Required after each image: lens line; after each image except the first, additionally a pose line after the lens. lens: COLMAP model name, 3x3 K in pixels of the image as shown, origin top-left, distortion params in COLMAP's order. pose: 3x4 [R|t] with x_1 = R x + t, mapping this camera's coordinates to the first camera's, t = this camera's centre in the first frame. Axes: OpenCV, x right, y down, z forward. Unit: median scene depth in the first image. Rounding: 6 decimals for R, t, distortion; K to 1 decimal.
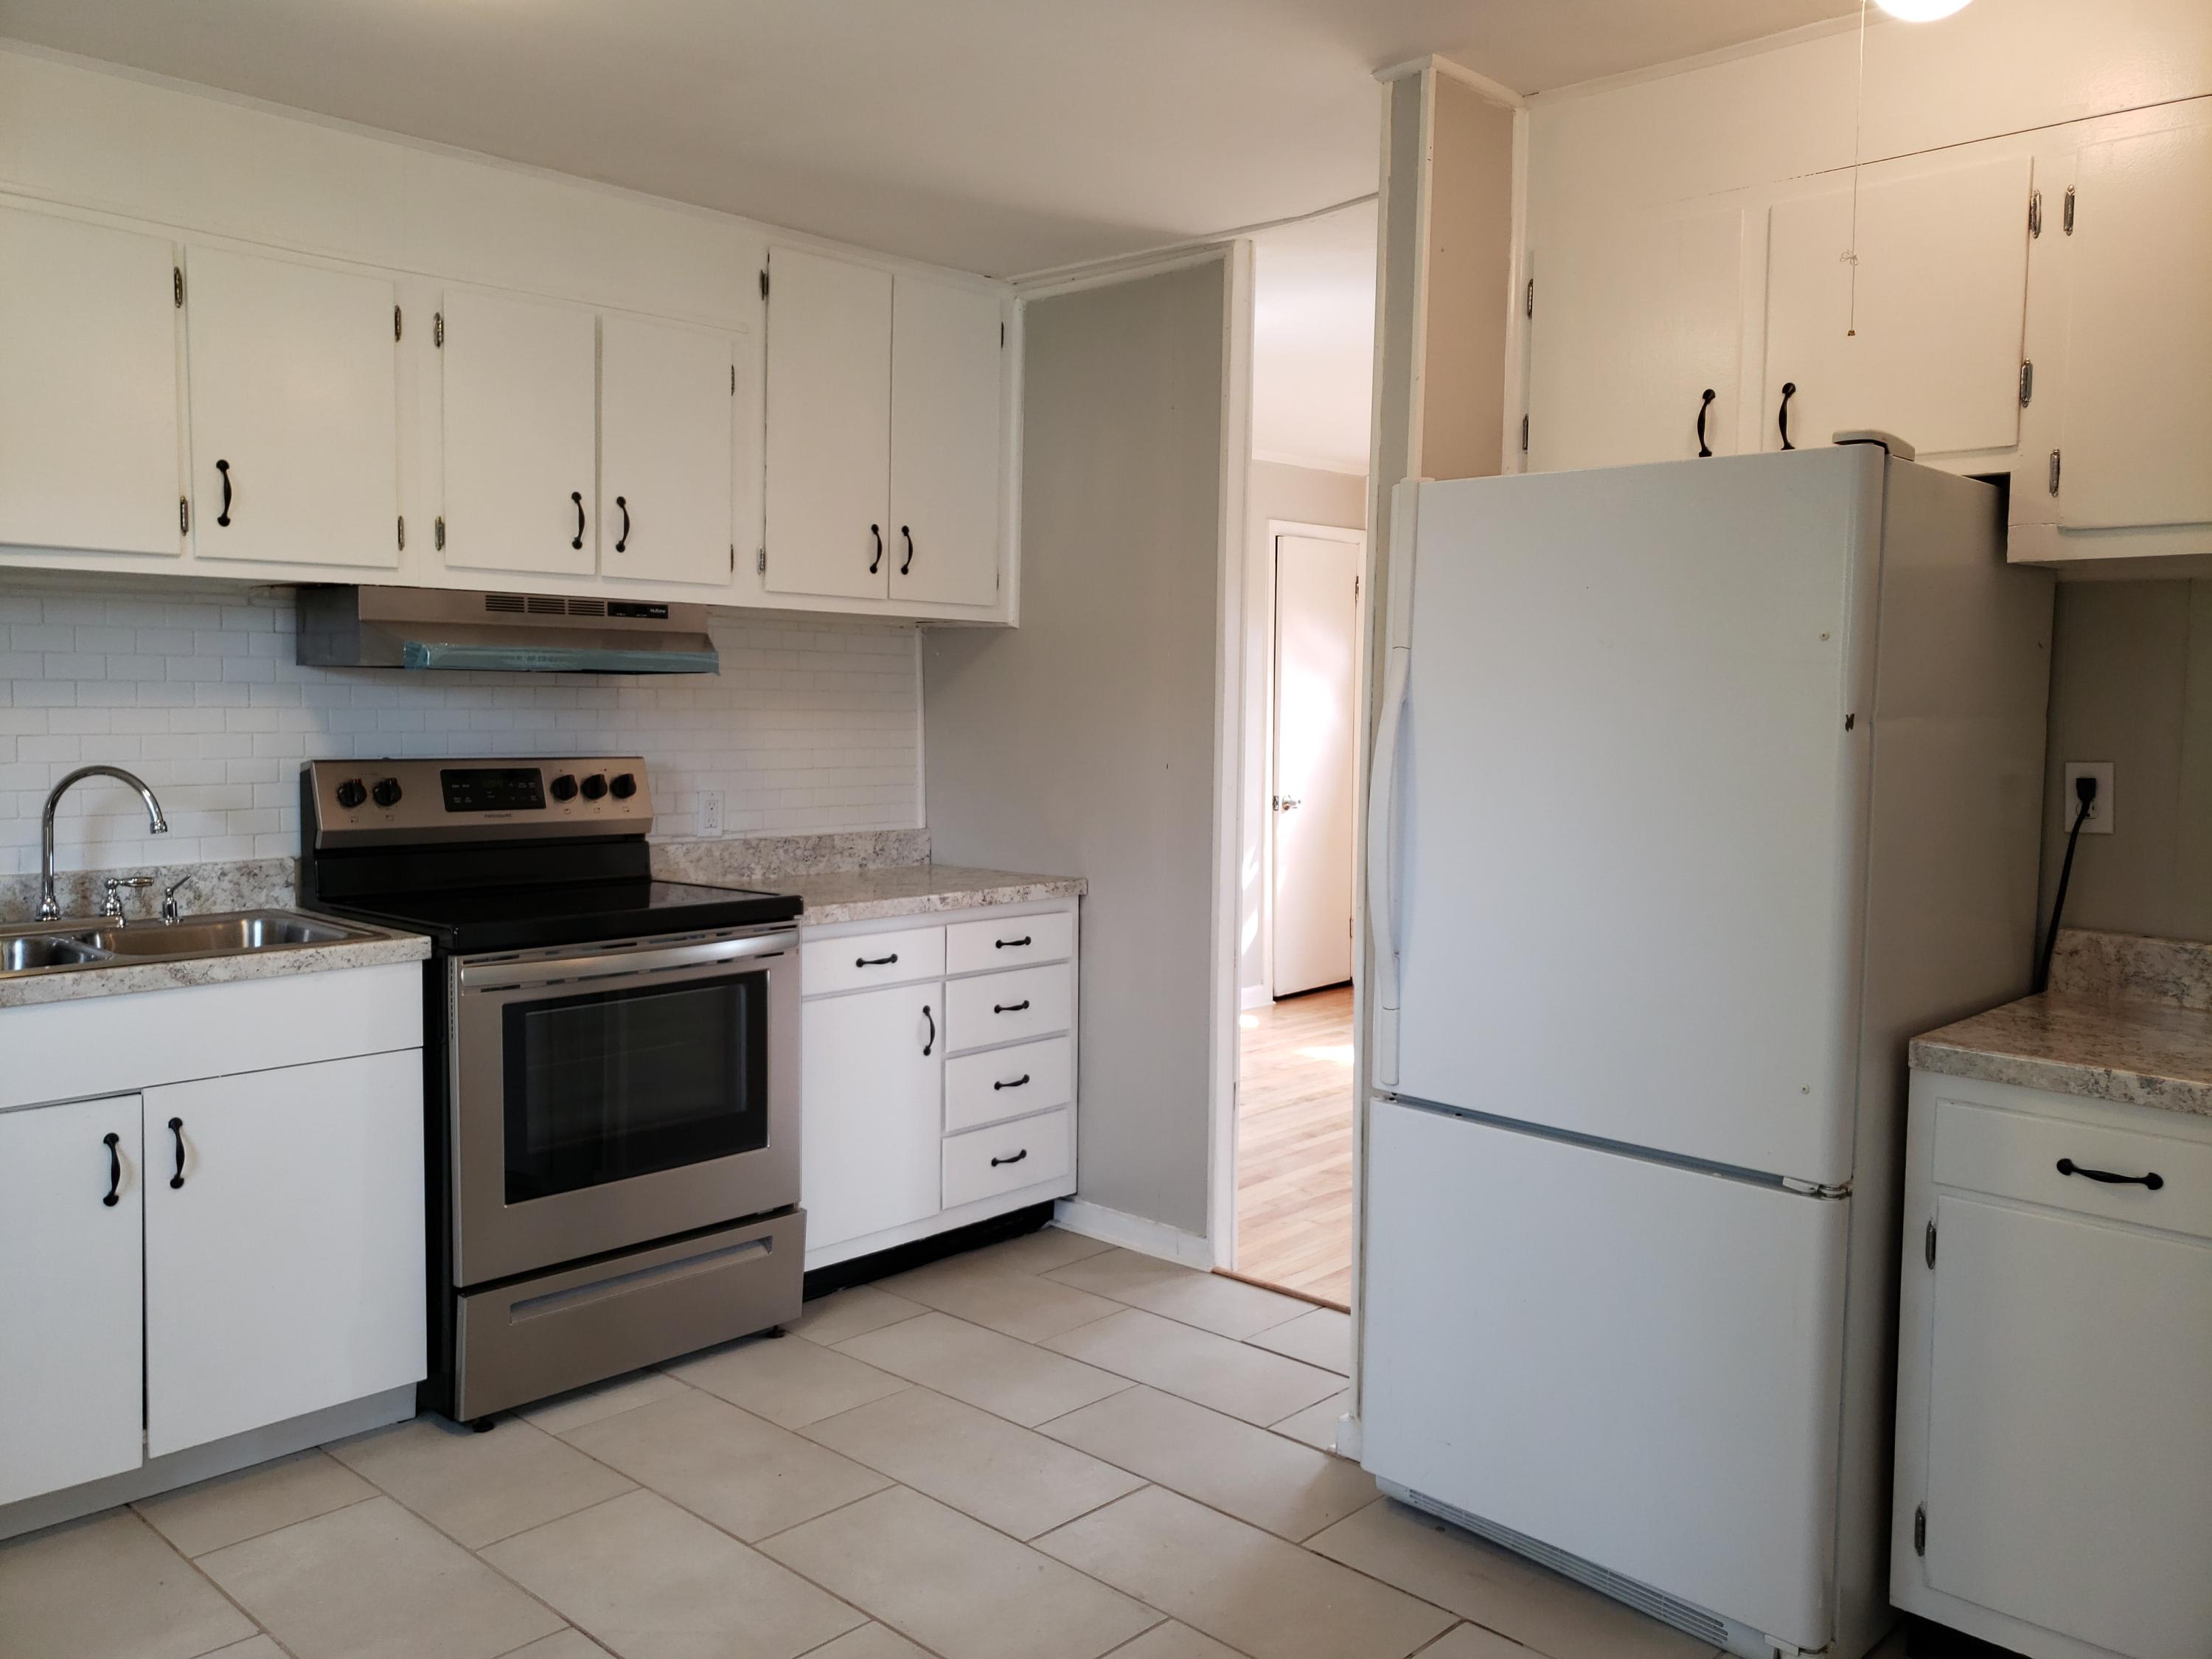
lens RADIAL K [[1745.1, 0, 1101.0], [0, 1745.1, 805.2], [0, 0, 1]] dist [0.088670, -0.129068]
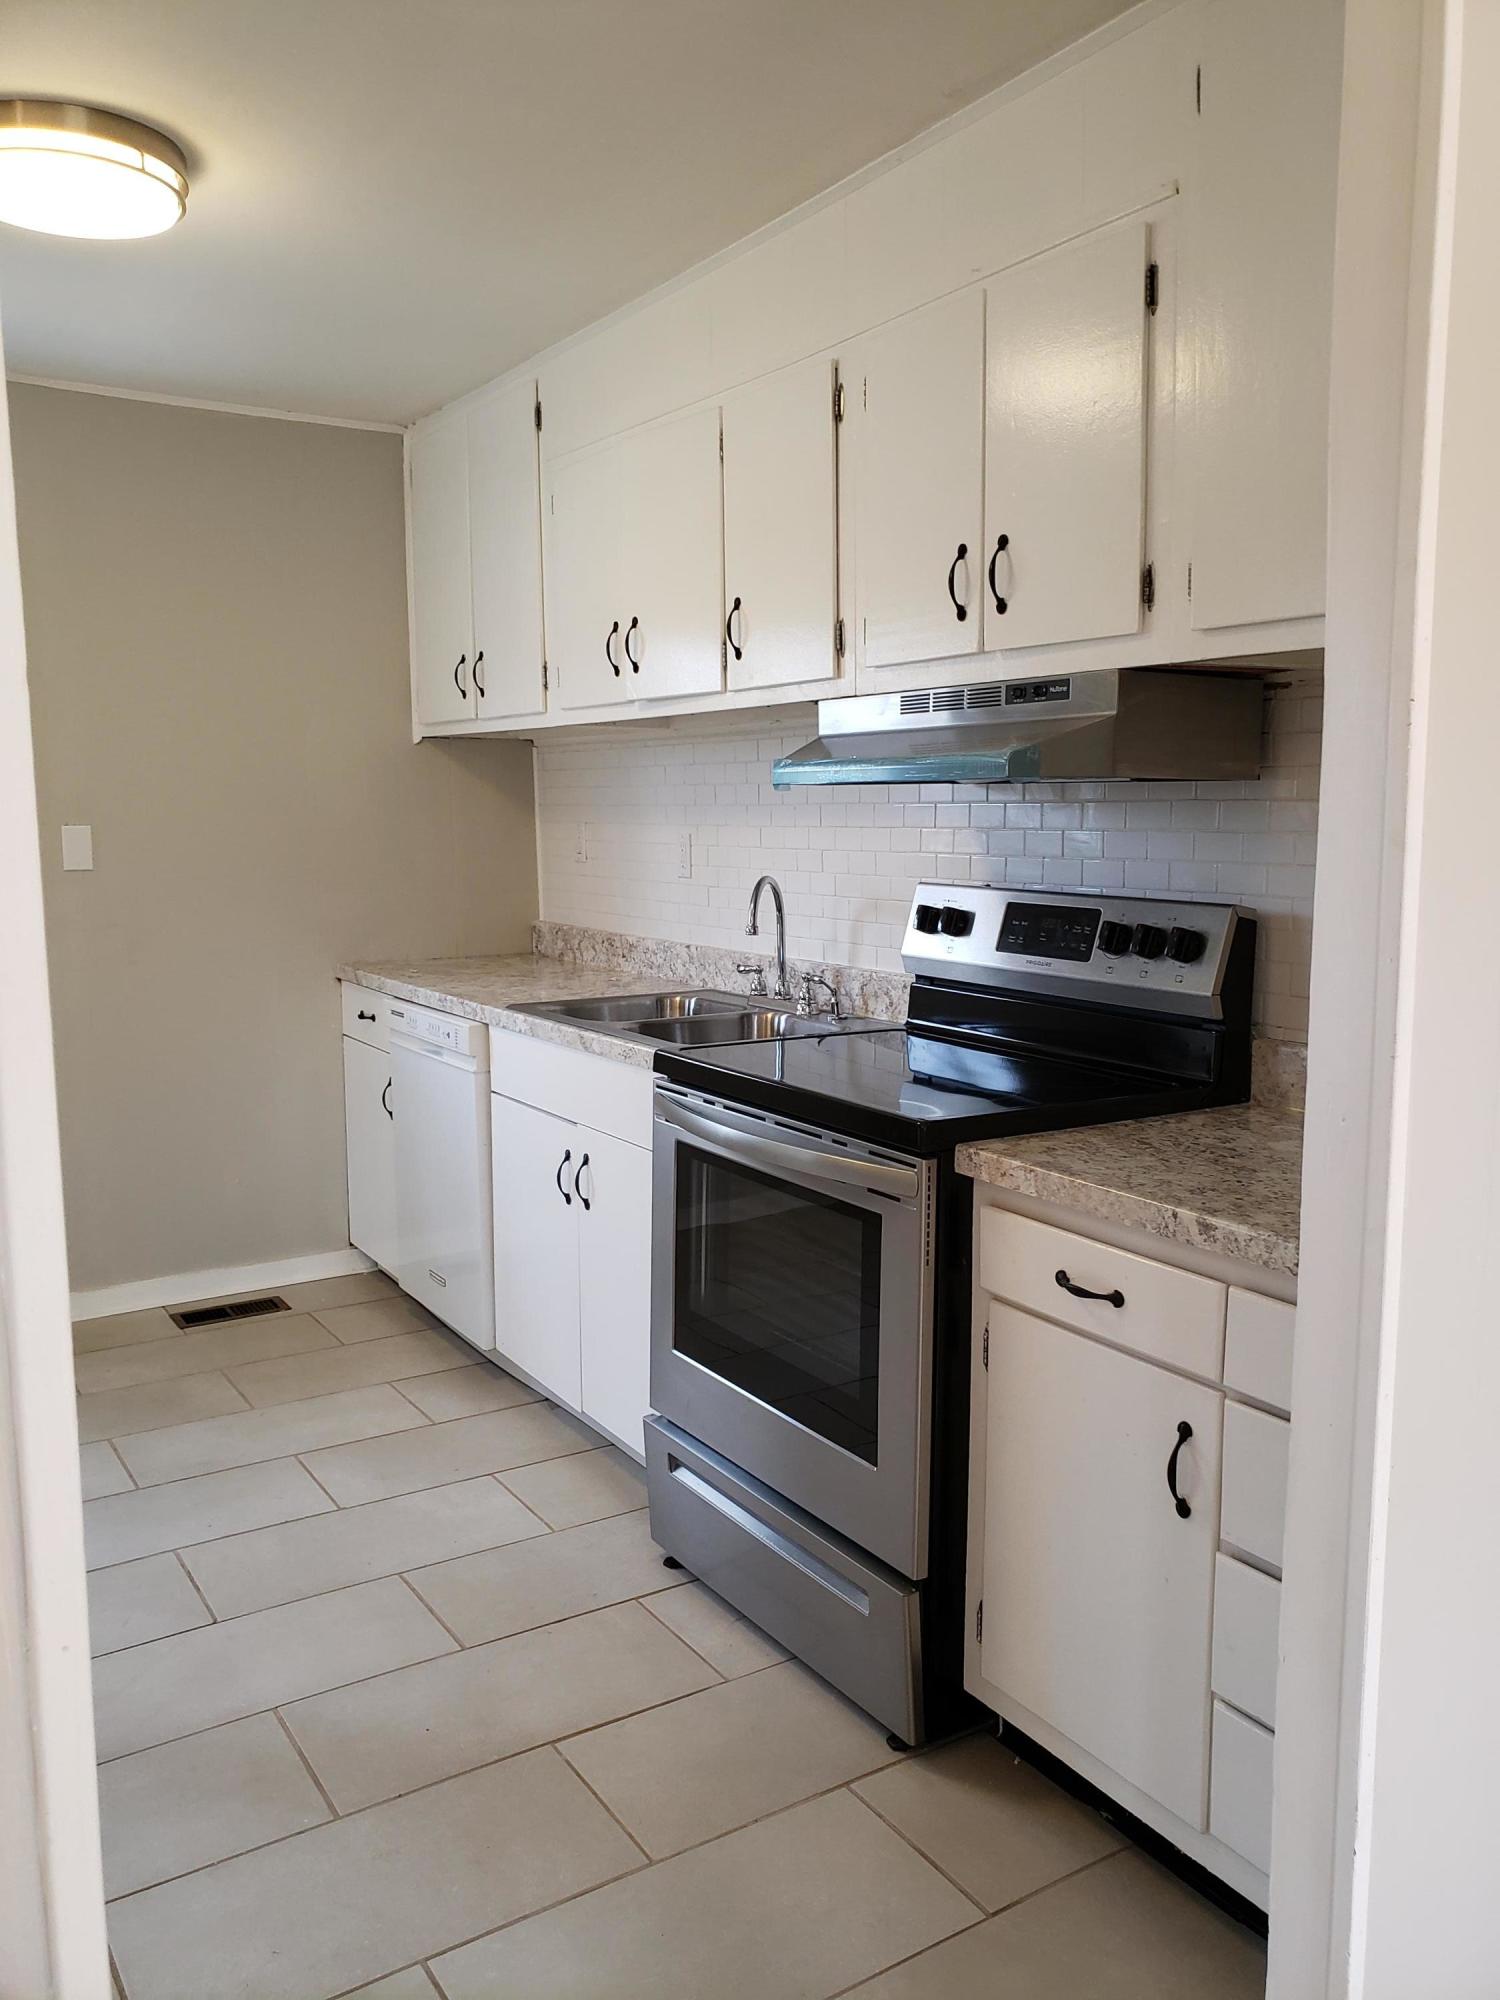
lens RADIAL K [[1577.9, 0, 750.0], [0, 1577.9, 1000.0], [0, 0, 1]] dist [0.088670, -0.129068]
pose [[-0.242100, 0.110464, -0.963943, 0.392637], [-0.065107, 0.989409, 0.129735, -0.063089], [0.968064, 0.094168, -0.232344, 1.044750]]
